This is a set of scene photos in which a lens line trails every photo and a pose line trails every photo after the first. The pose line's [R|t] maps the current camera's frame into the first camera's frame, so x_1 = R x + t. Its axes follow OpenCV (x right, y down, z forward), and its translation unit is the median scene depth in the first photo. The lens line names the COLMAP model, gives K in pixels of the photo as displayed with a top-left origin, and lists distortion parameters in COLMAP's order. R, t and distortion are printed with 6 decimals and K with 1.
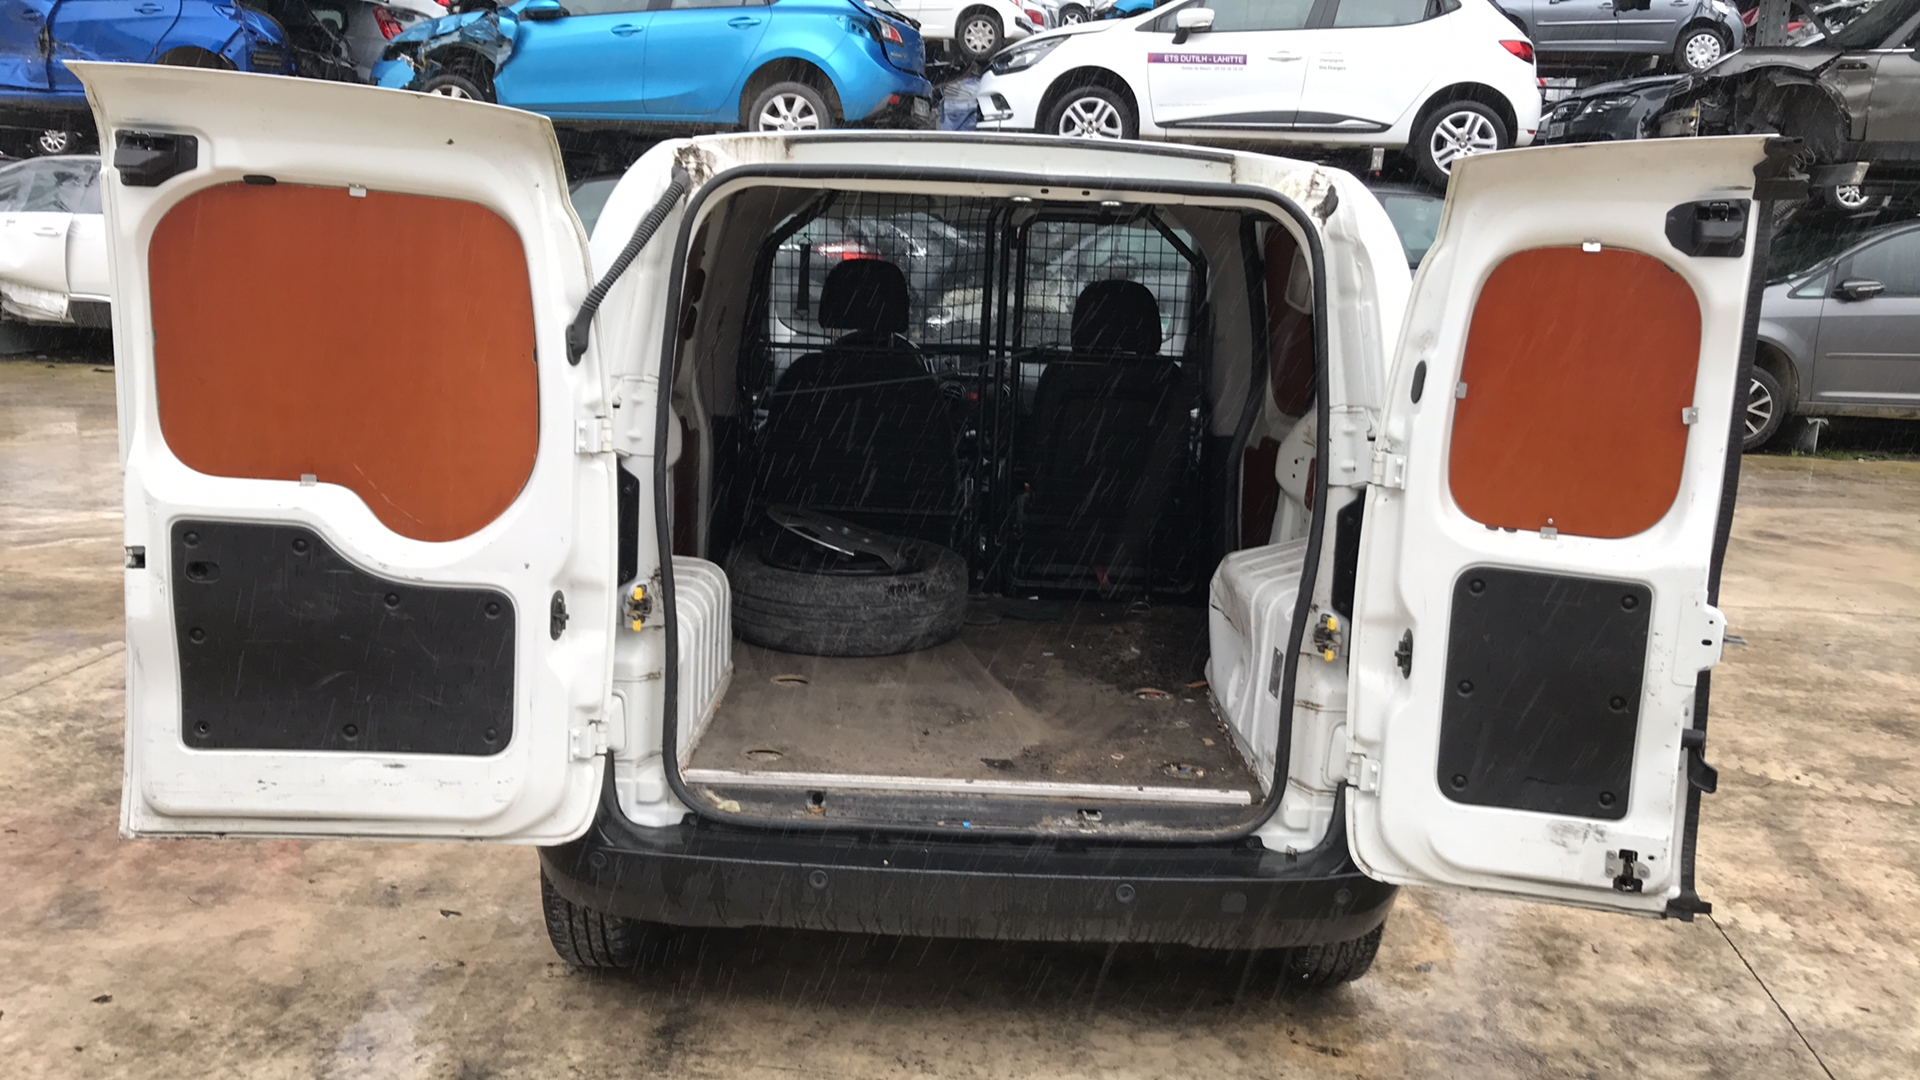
lens RADIAL K [[1572.8, 0, 965.8], [0, 1572.8, 537.6], [0, 0, 1]] dist [0.012005, -0.006679]
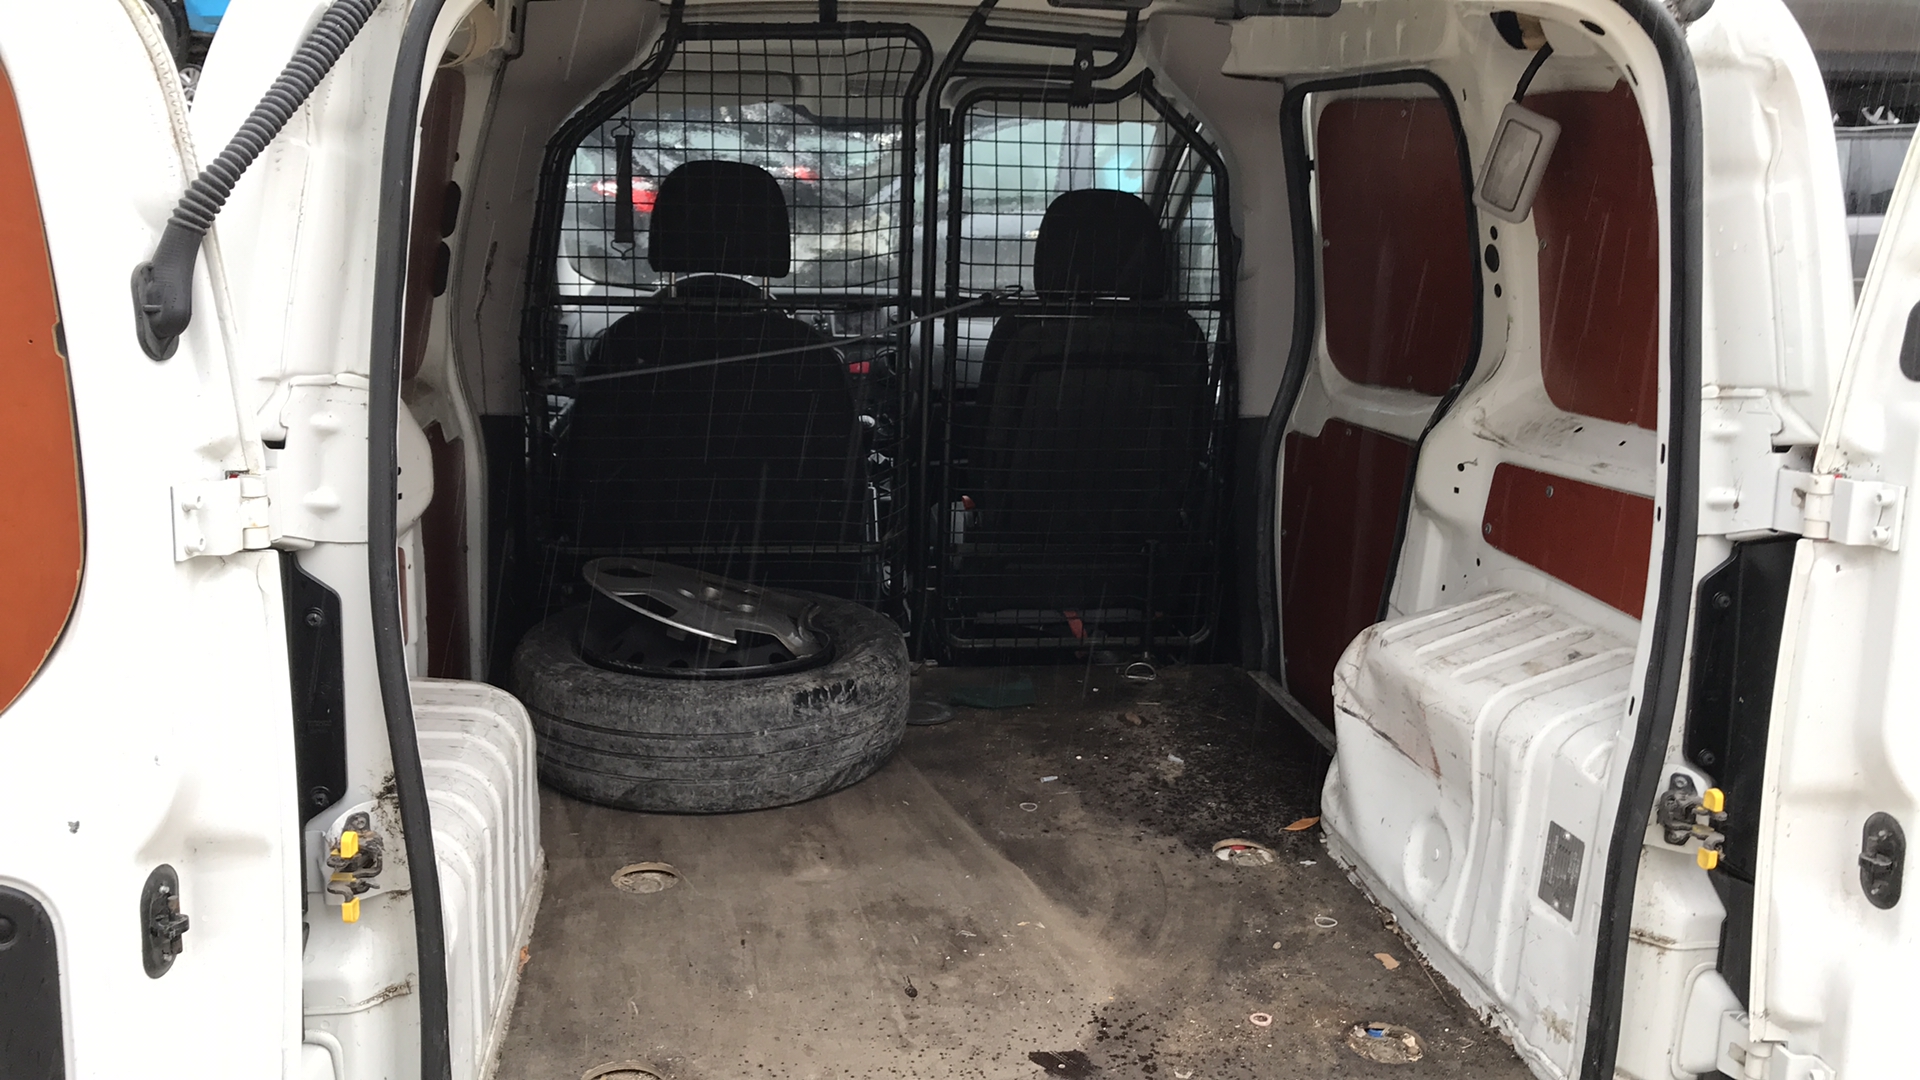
lens RADIAL K [[1573.3, 0, 938.7], [0, 1573.3, 528.8], [0, 0, 1]] dist [0.015911, -0.056995]
pose [[0.991543, -0.044890, 0.121765, -0.070282], [0.041563, 0.998693, 0.029730, -0.051248], [-0.122940, -0.024418, 0.992114, 0.416137]]
